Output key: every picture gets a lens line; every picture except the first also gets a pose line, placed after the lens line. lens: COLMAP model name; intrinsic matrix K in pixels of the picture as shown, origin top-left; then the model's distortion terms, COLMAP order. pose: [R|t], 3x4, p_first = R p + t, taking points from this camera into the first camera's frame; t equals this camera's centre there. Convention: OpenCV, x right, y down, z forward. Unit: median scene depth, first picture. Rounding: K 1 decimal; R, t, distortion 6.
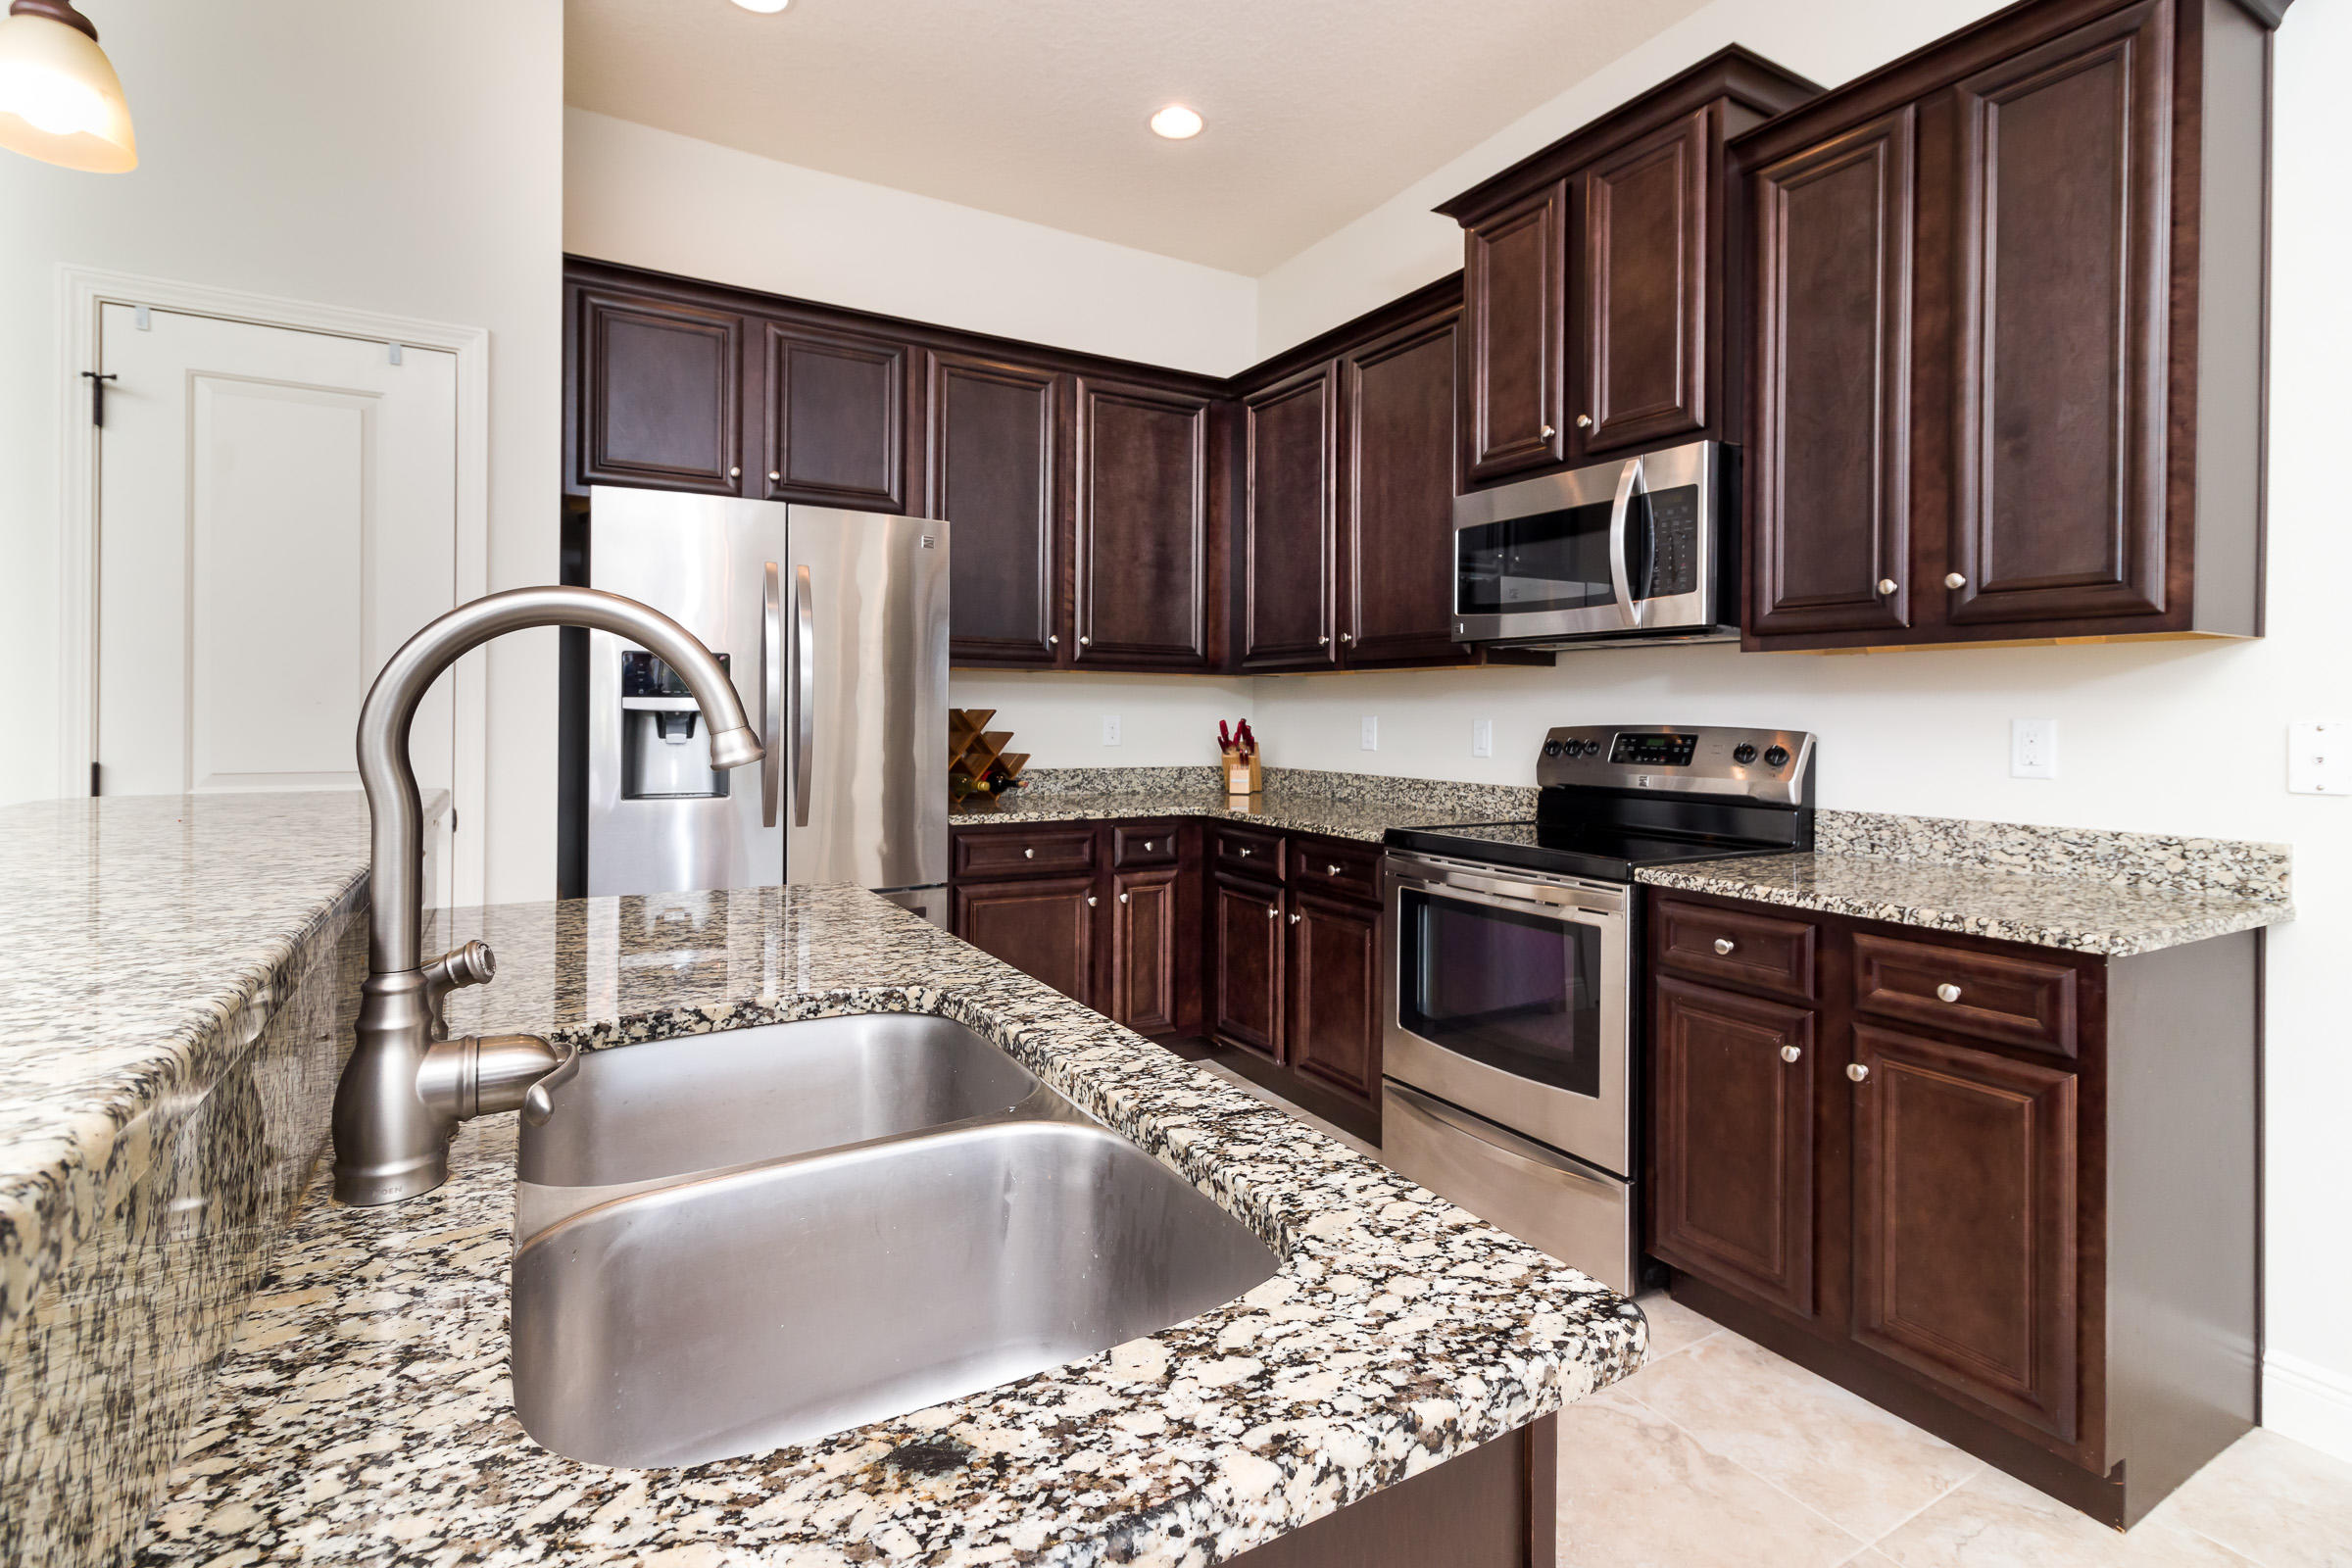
lens RADIAL K [[1106.7, 0, 1174.2], [0, 1106.7, 705.1], [0, 0, 1]] dist [0.003963, 0.001416]
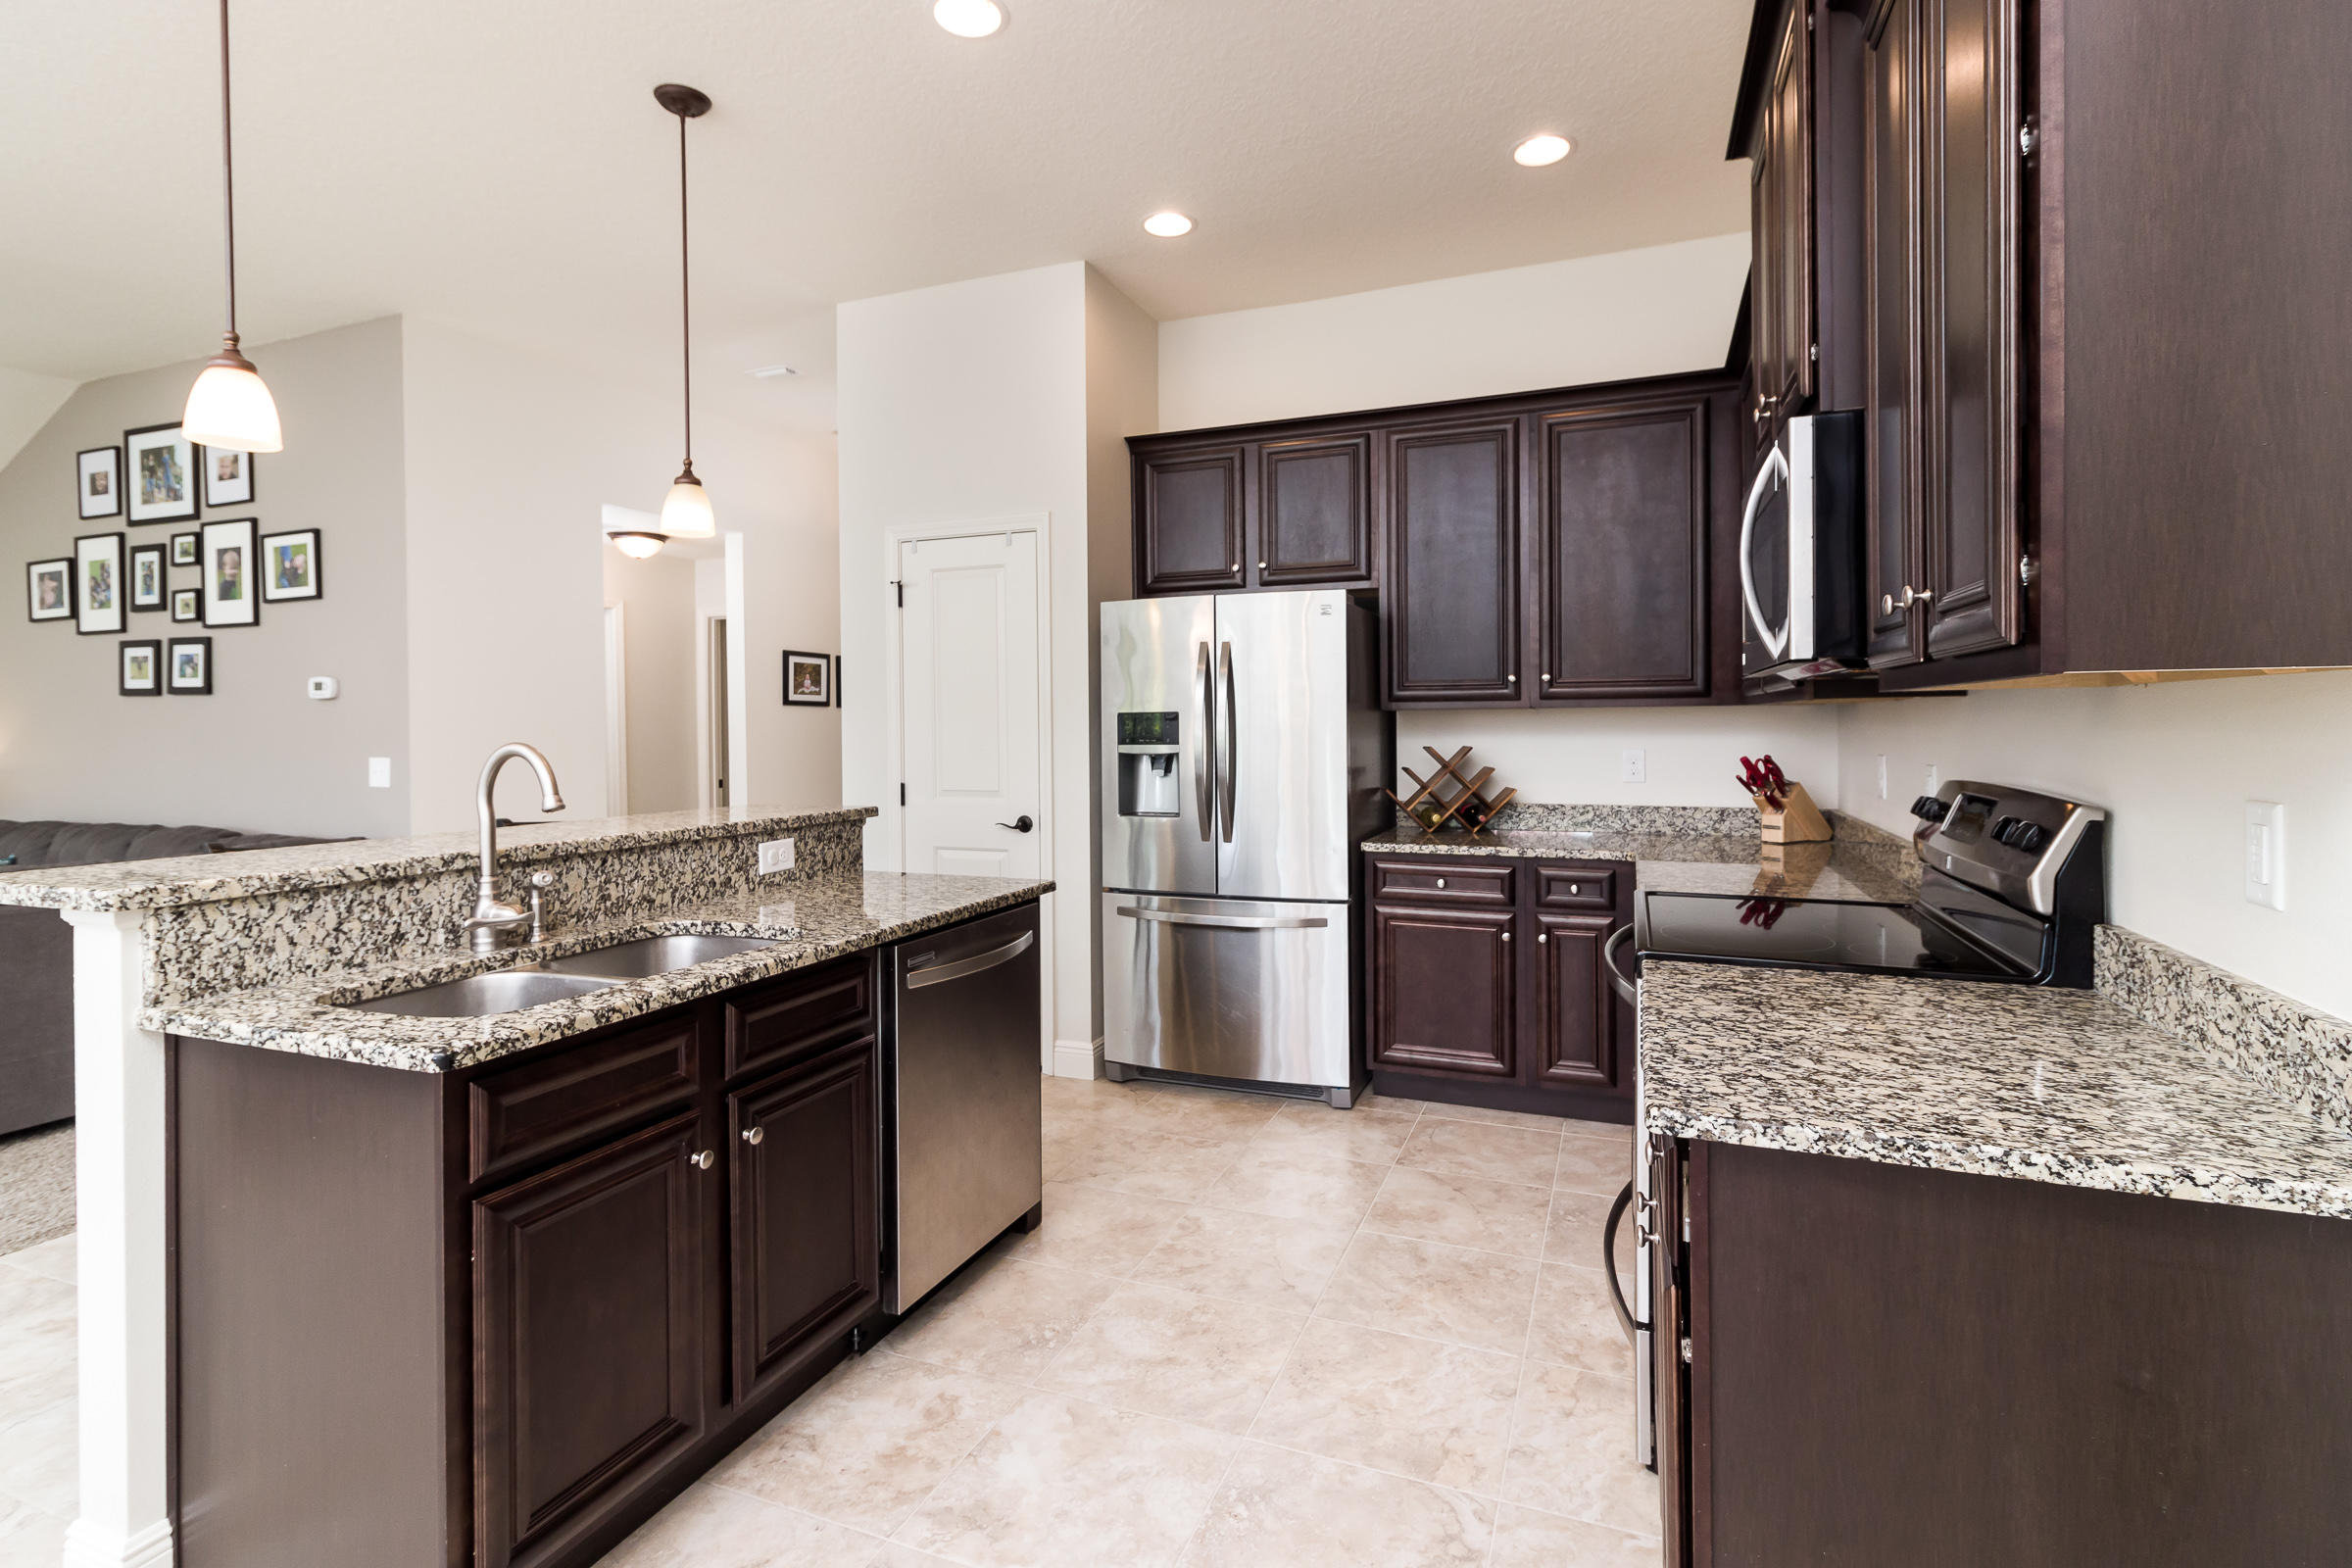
lens RADIAL K [[1106.7, 0, 1180.7], [0, 1106.7, 735.2], [0, 0, 1]] dist [0.003963, 0.001416]
pose [[0.616309, -0.006406, -0.787479, 0.653904], [0.020159, 0.999768, 0.007644, -0.027348], [0.787247, -0.020586, 0.616295, 0.153908]]
